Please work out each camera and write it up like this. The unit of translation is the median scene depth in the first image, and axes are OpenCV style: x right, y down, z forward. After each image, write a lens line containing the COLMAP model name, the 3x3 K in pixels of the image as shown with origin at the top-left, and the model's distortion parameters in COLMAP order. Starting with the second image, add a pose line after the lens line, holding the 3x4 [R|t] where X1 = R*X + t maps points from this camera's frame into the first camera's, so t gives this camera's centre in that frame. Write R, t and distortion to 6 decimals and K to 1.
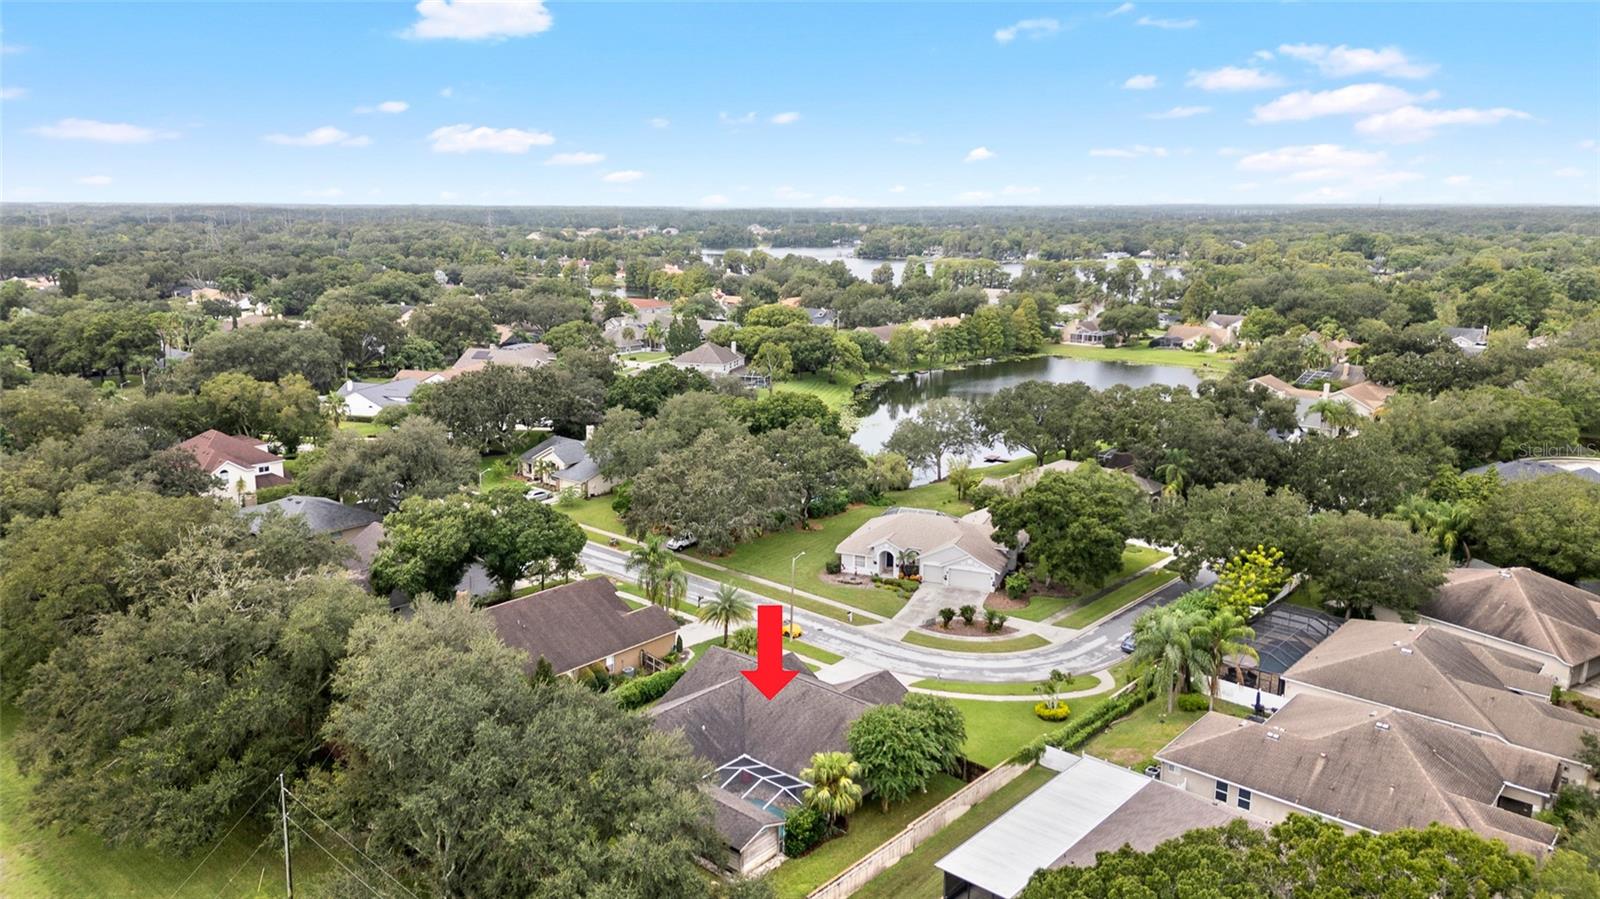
lens RADIAL K [[1135.4, 0, 800.0], [0, 1135.4, 449.5], [0, 0, 1]] dist [0.034758, -0.000849]
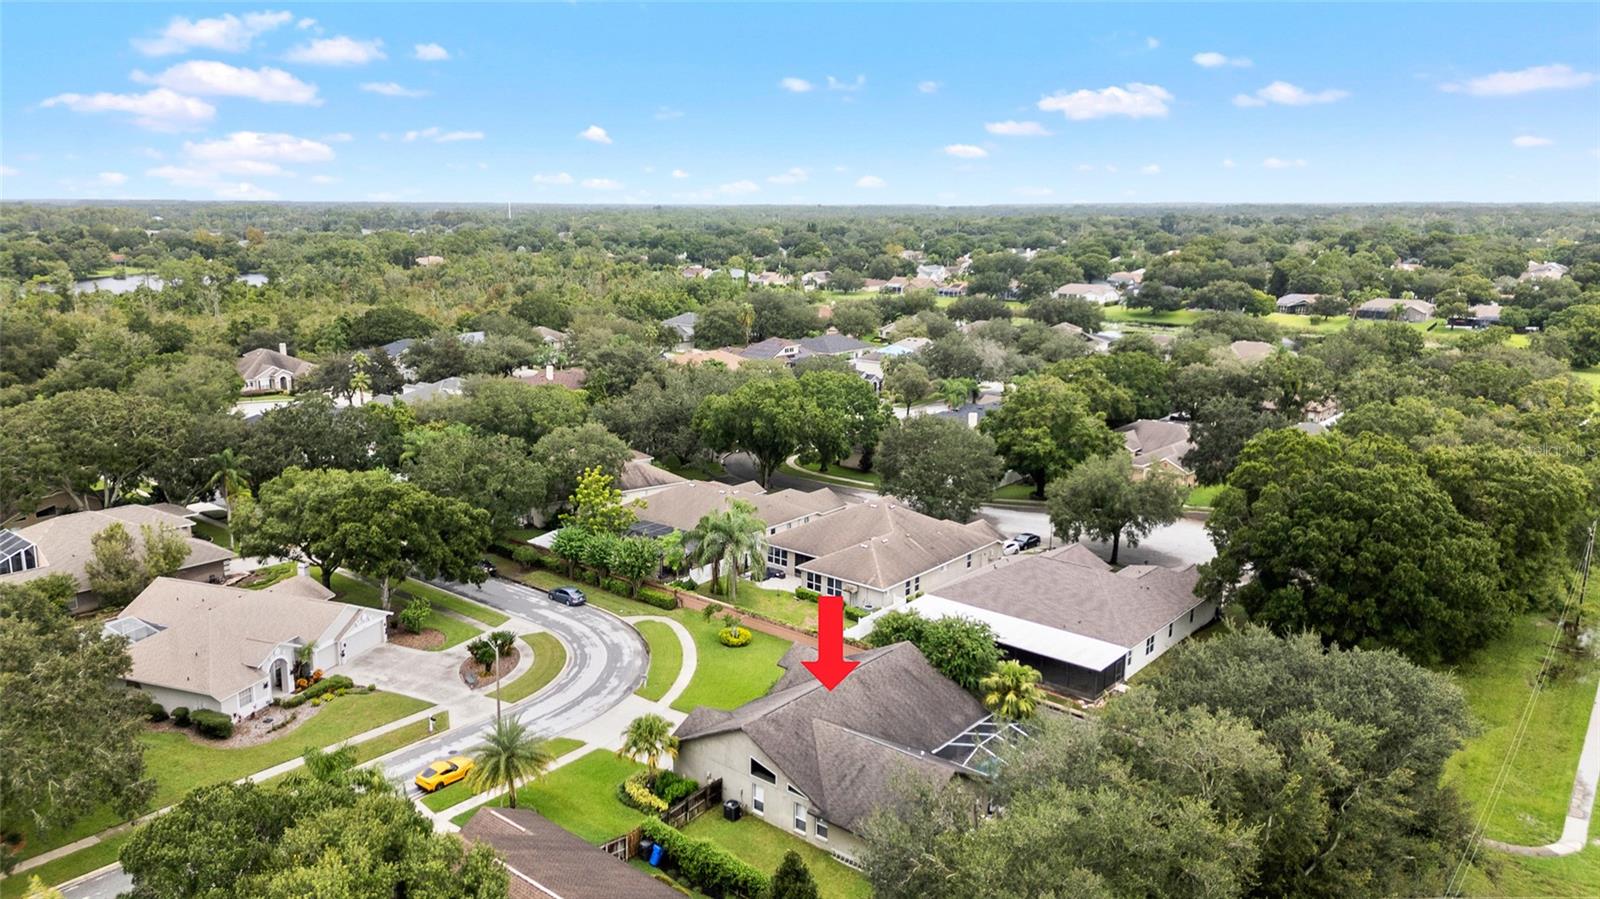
lens RADIAL K [[1135.4, 0, 800.0], [0, 1135.4, 449.5], [0, 0, 1]] dist [0.034758, -0.000849]
pose [[-0.062597, -0.234954, 0.969989, -0.676249], [0.177436, 0.953792, 0.242482, -0.168438], [-0.982140, 0.187289, -0.018016, 0.770147]]
